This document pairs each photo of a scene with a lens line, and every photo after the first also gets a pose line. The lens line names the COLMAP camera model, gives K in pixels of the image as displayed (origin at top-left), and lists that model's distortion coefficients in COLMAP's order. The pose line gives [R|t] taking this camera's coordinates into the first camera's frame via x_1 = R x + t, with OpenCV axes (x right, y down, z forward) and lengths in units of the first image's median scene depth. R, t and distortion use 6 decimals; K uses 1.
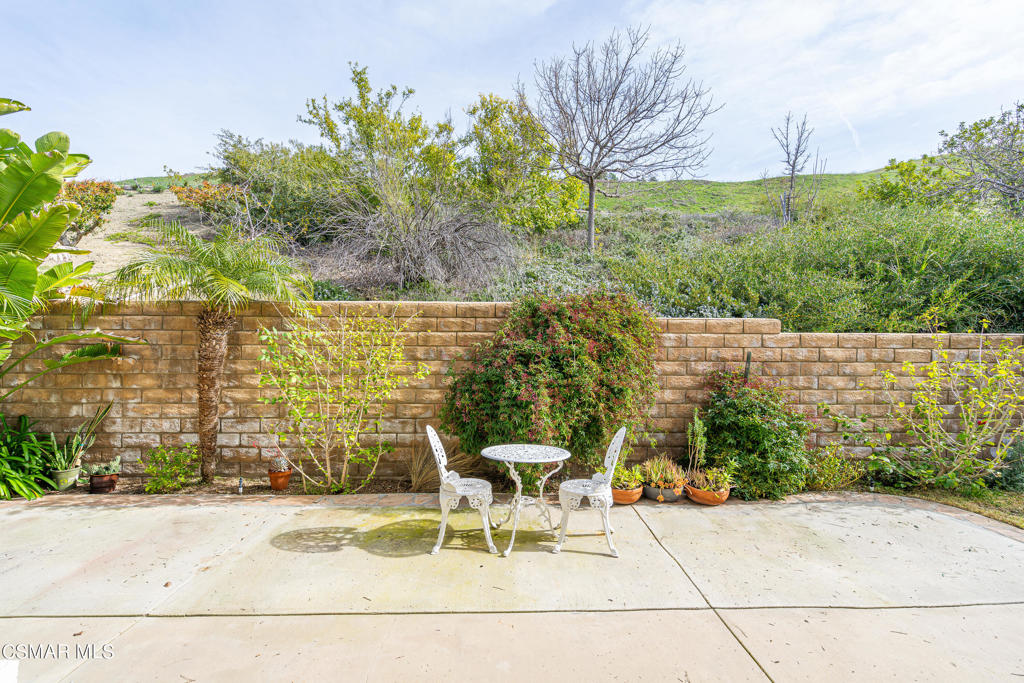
lens RADIAL K [[469.8, 0, 511.7], [0, 469.8, 343.3], [0, 0, 1]] dist [-0.001125, 0.000087]
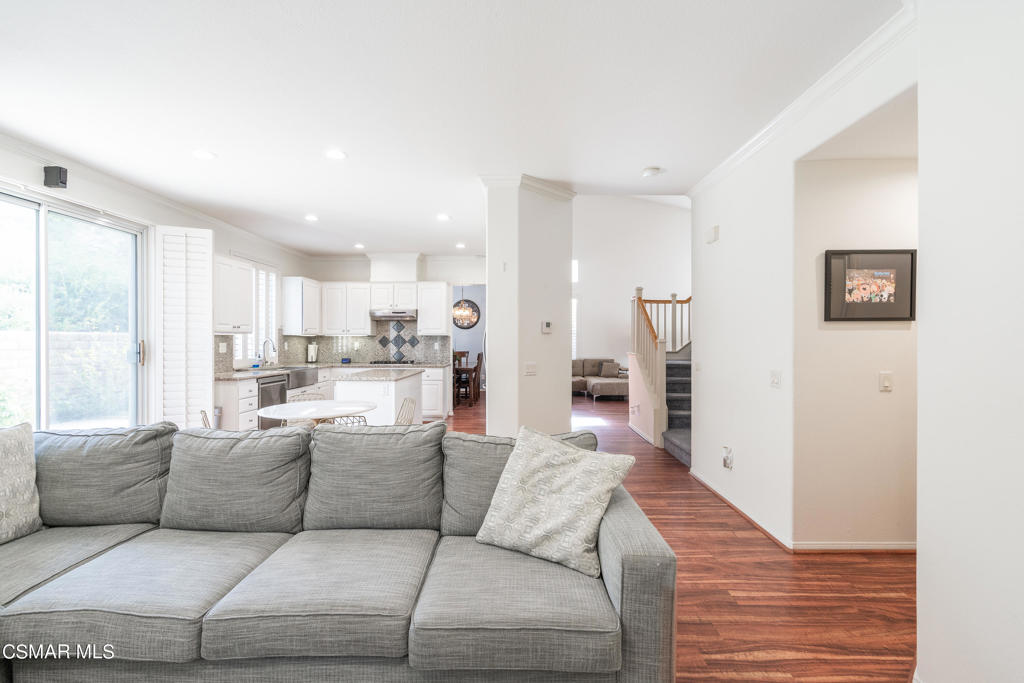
lens RADIAL K [[469.8, 0, 499.9], [0, 469.8, 335.7], [0, 0, 1]] dist [-0.001125, 0.000087]
pose [[0.090942, 0.002725, 0.995852, -0.780699], [0.002952, 0.999991, -0.003006, 0.001787], [-0.995852, 0.003213, 0.090933, -0.753084]]
